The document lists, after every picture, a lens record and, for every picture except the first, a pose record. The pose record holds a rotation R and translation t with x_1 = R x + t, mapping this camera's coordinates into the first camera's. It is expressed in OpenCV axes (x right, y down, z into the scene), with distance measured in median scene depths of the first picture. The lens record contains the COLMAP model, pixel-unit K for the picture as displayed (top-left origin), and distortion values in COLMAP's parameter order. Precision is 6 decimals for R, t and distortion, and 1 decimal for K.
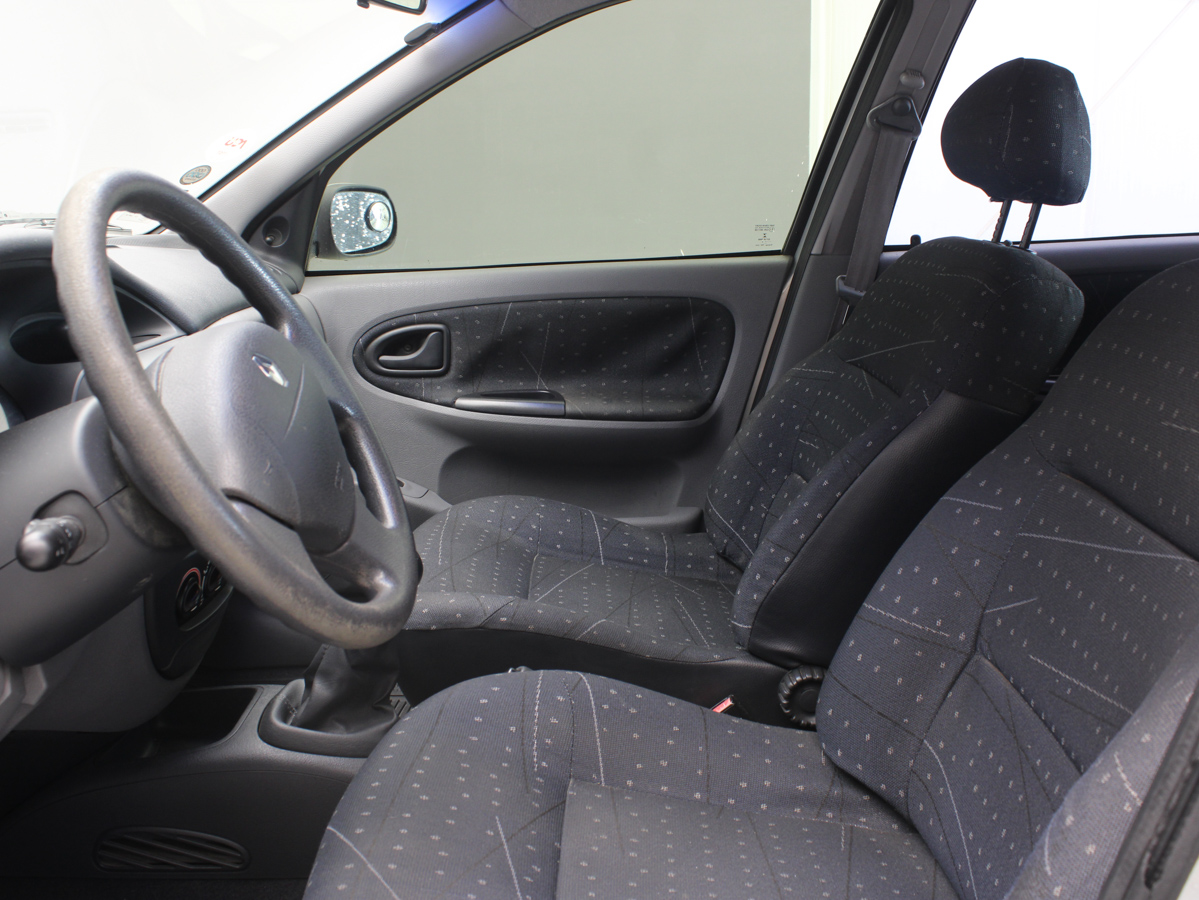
lens RADIAL K [[1188.0, 0, 599.5], [0, 1188.0, 450.0], [0, 0, 1]] dist [-0.154277, 0.151020]
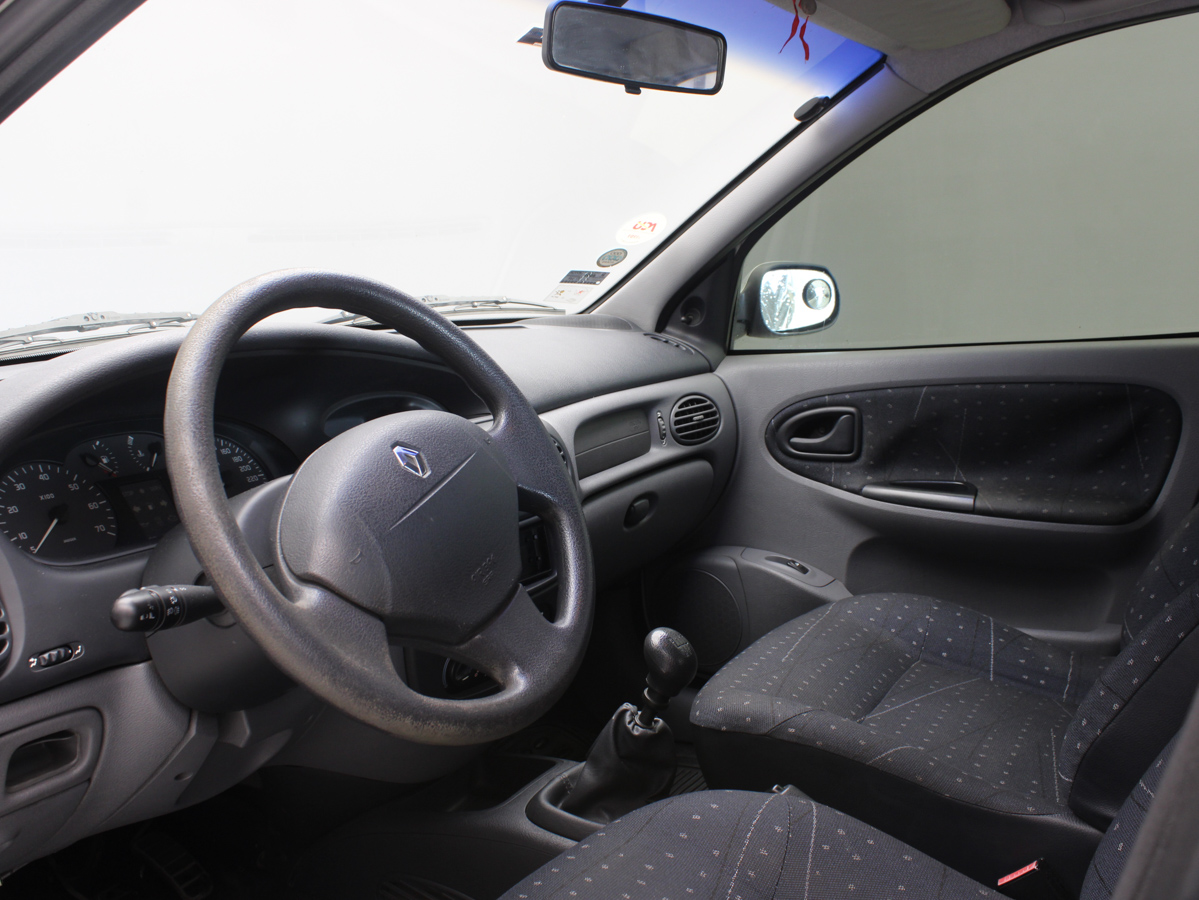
lens RADIAL K [[1188.0, 0, 599.5], [0, 1188.0, 450.0], [0, 0, 1]] dist [-0.154277, 0.151020]
pose [[0.872952, 0.040705, -0.486105, 0.152549], [-0.068989, 0.996798, -0.040422, -0.019342], [0.482903, 0.068823, 0.872965, 0.072168]]
